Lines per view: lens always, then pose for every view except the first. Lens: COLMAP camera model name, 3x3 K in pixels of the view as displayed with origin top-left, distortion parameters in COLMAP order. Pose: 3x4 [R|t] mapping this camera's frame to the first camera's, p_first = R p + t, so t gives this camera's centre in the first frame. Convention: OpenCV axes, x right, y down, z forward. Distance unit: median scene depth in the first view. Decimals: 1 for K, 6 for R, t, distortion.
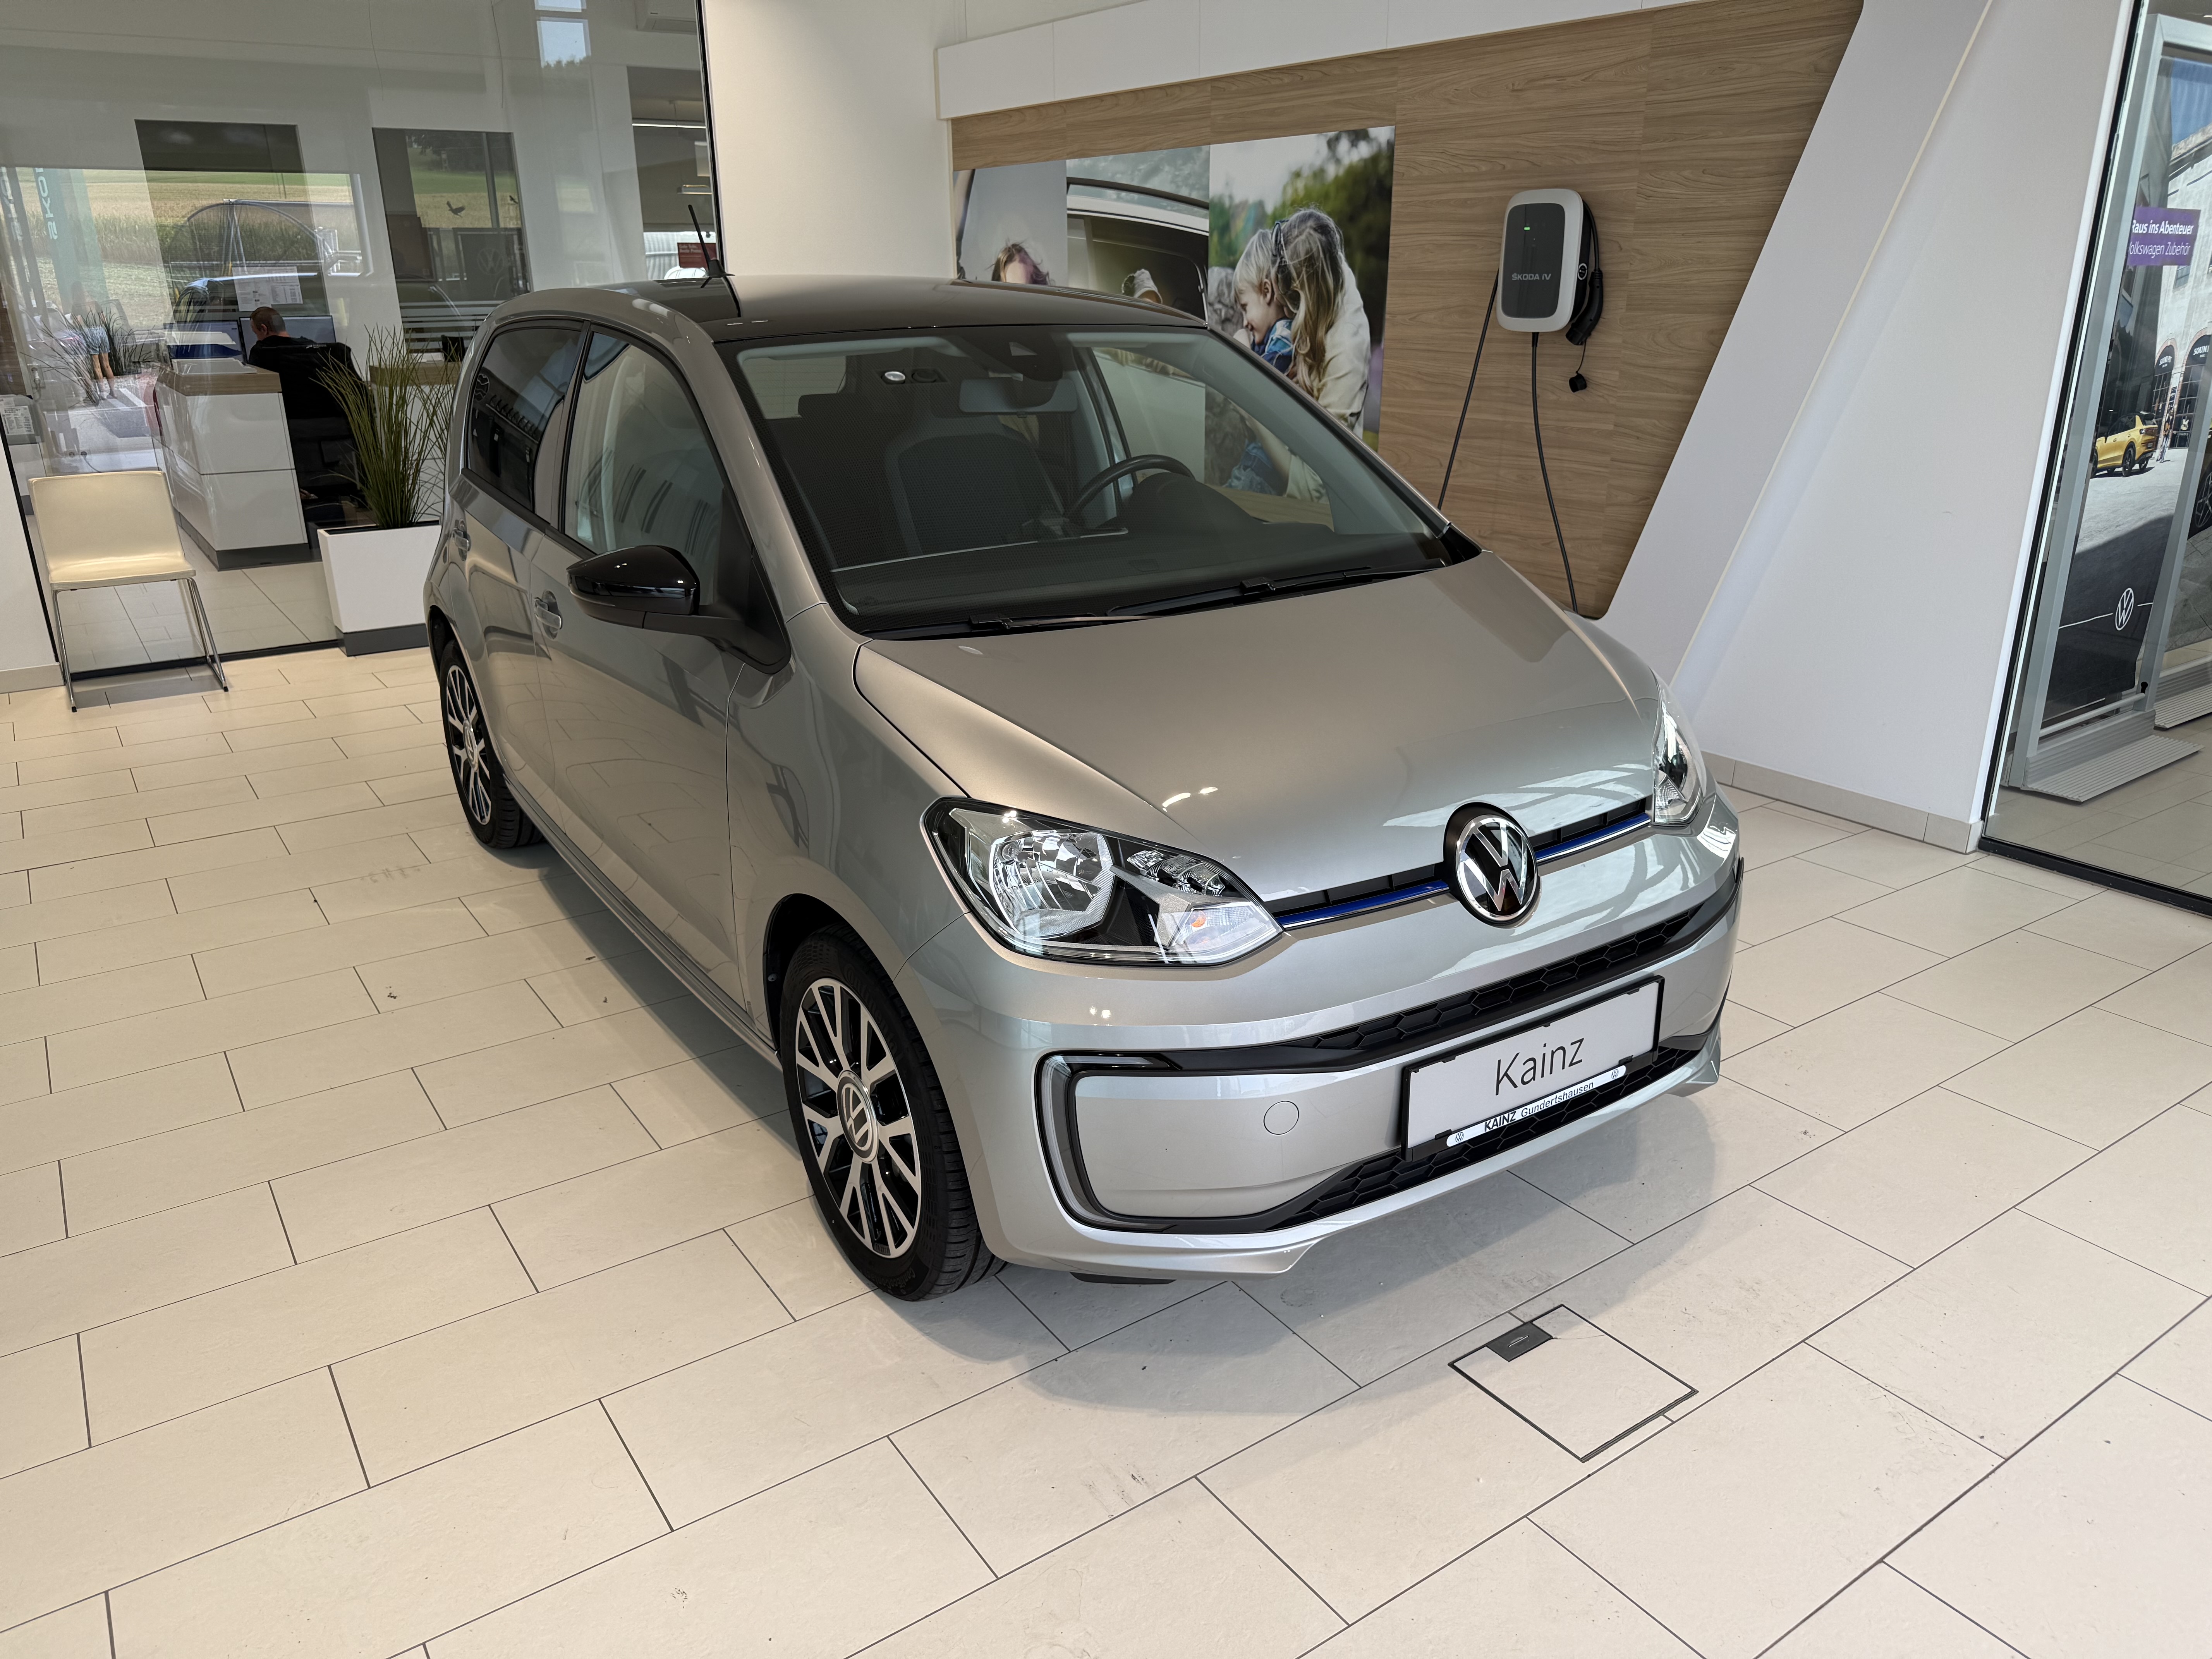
lens RADIAL K [[1577.8, 0, 1106.0], [0, 1577.8, 829.5], [0, 0, 1]] dist [-0.008379, -0.004729]
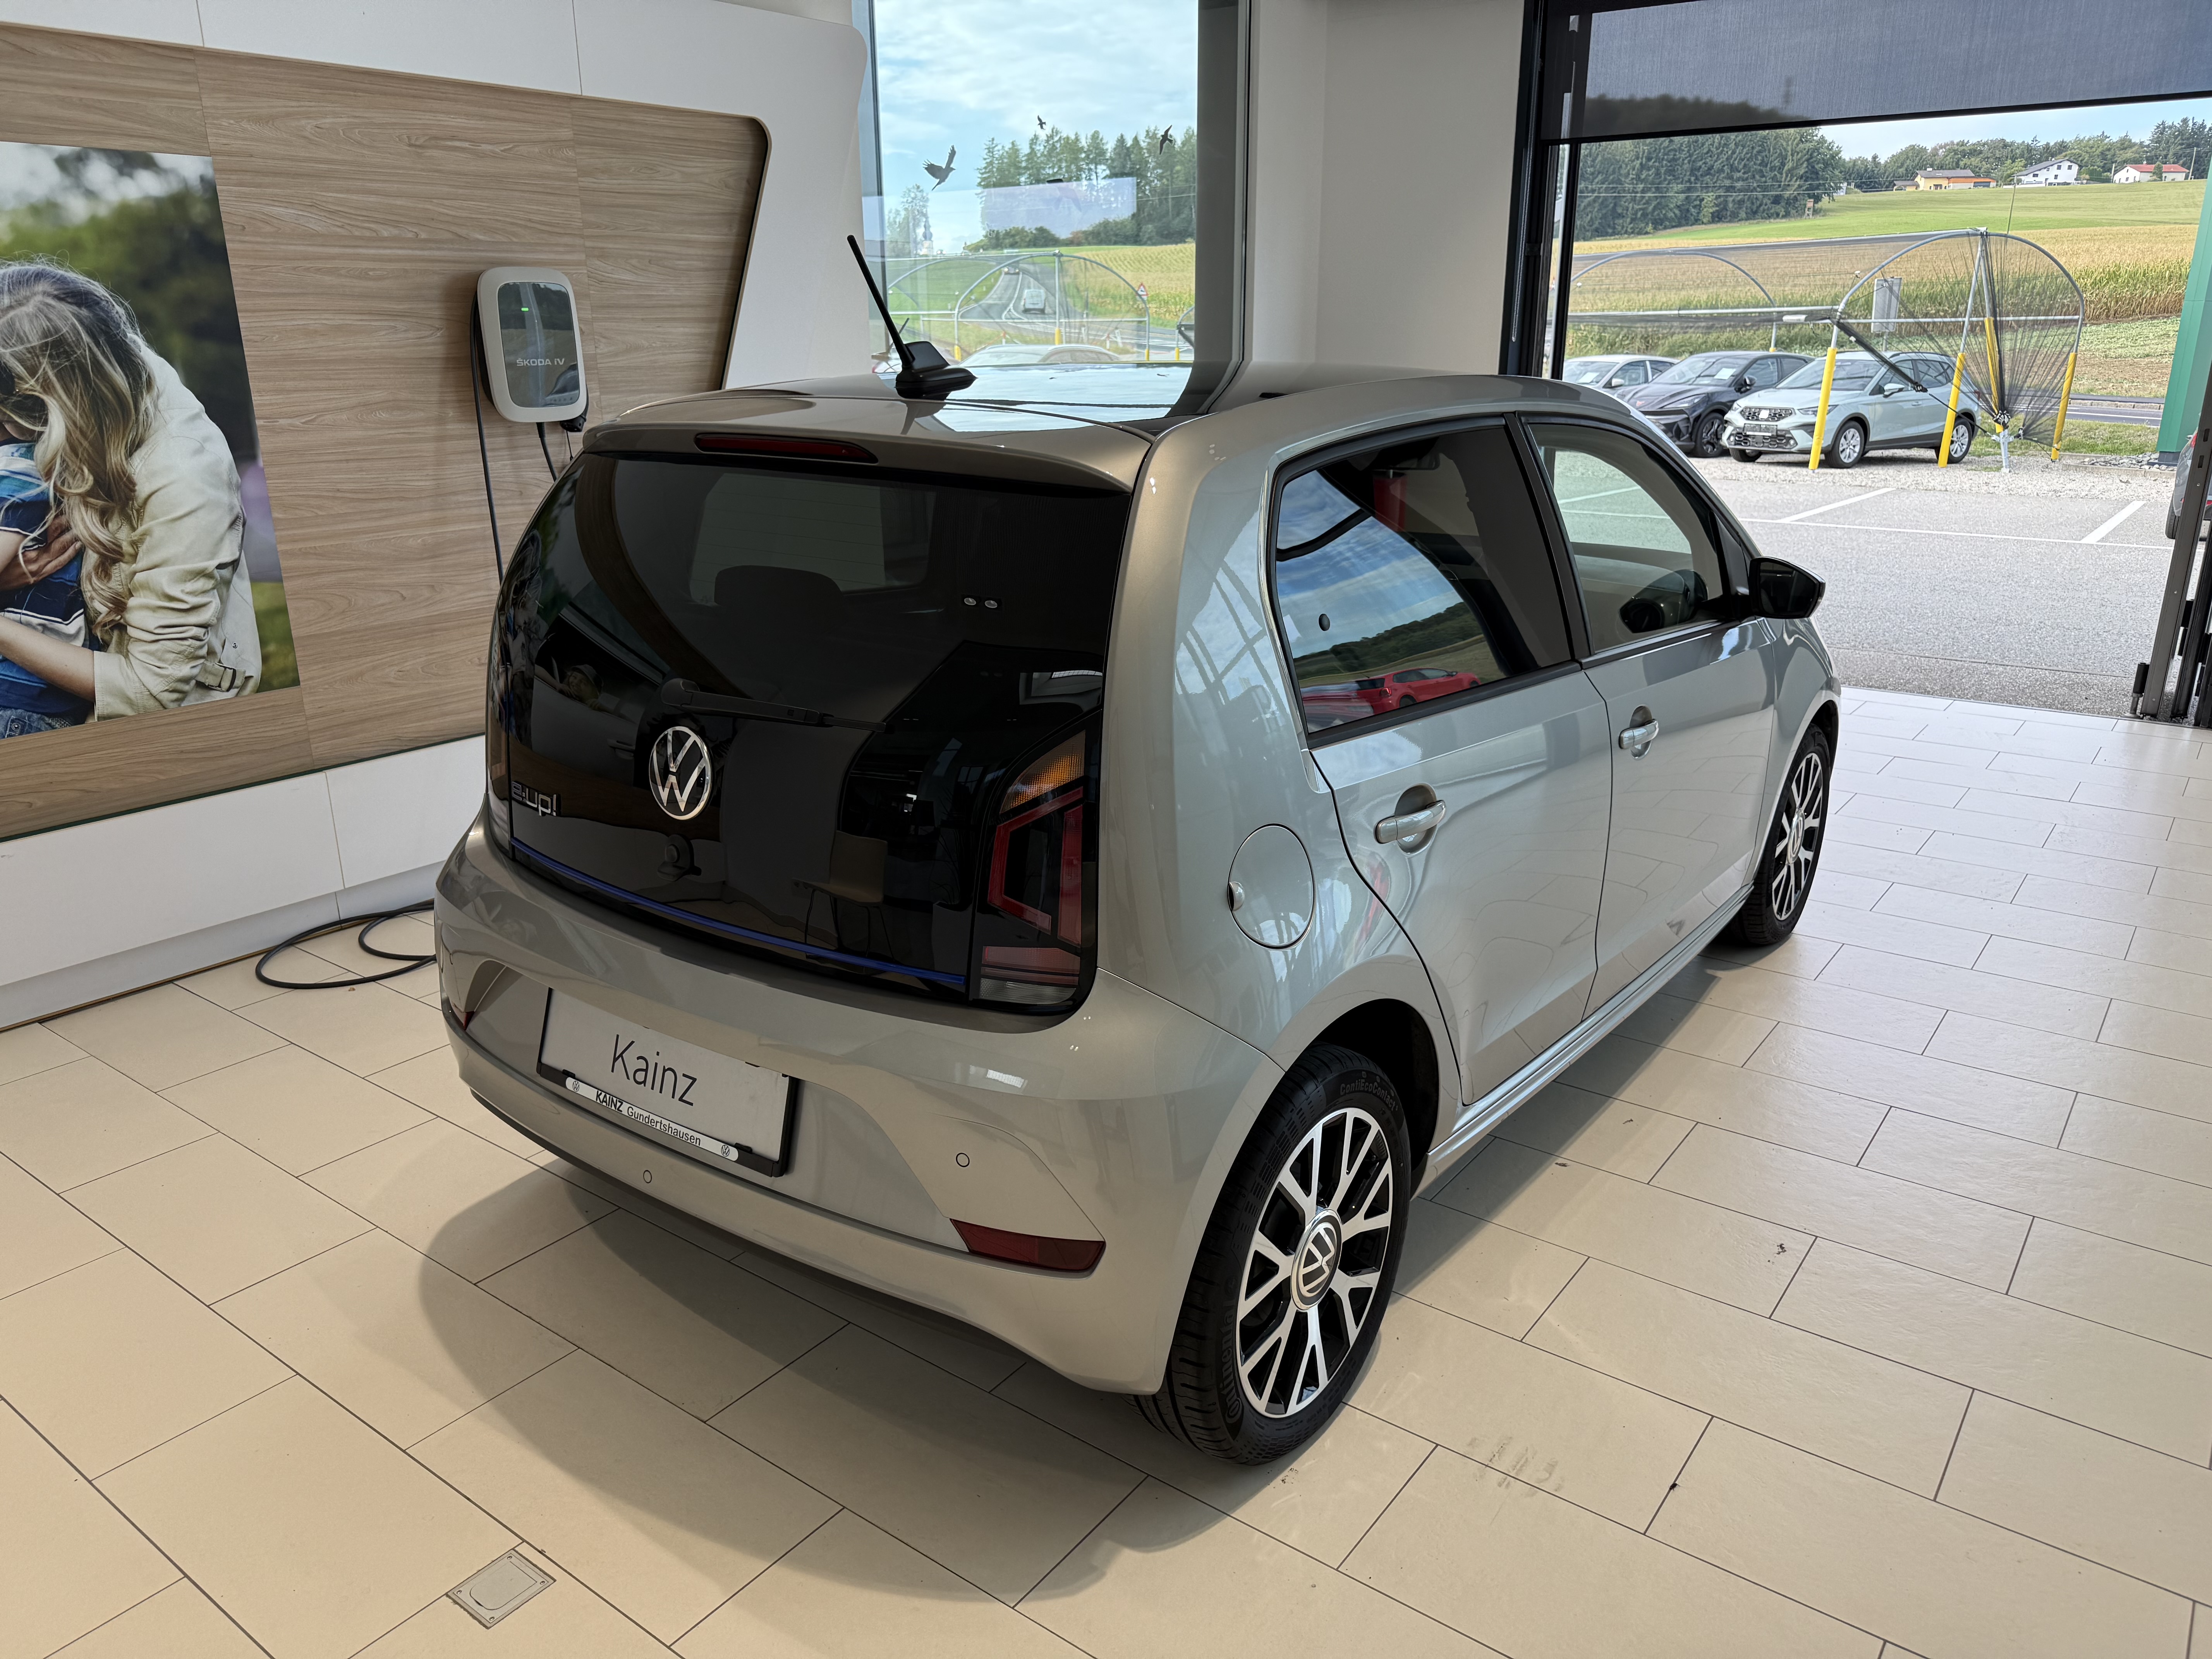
lens RADIAL K [[1577.8, 0, 1106.0], [0, 1577.8, 829.5], [0, 0, 1]] dist [-0.008379, -0.004729]
pose [[-0.306256, -0.303358, 0.902320, -0.656376], [0.300883, 0.868427, 0.394085, -0.338019], [-0.903148, 0.392184, -0.174686, 0.868356]]
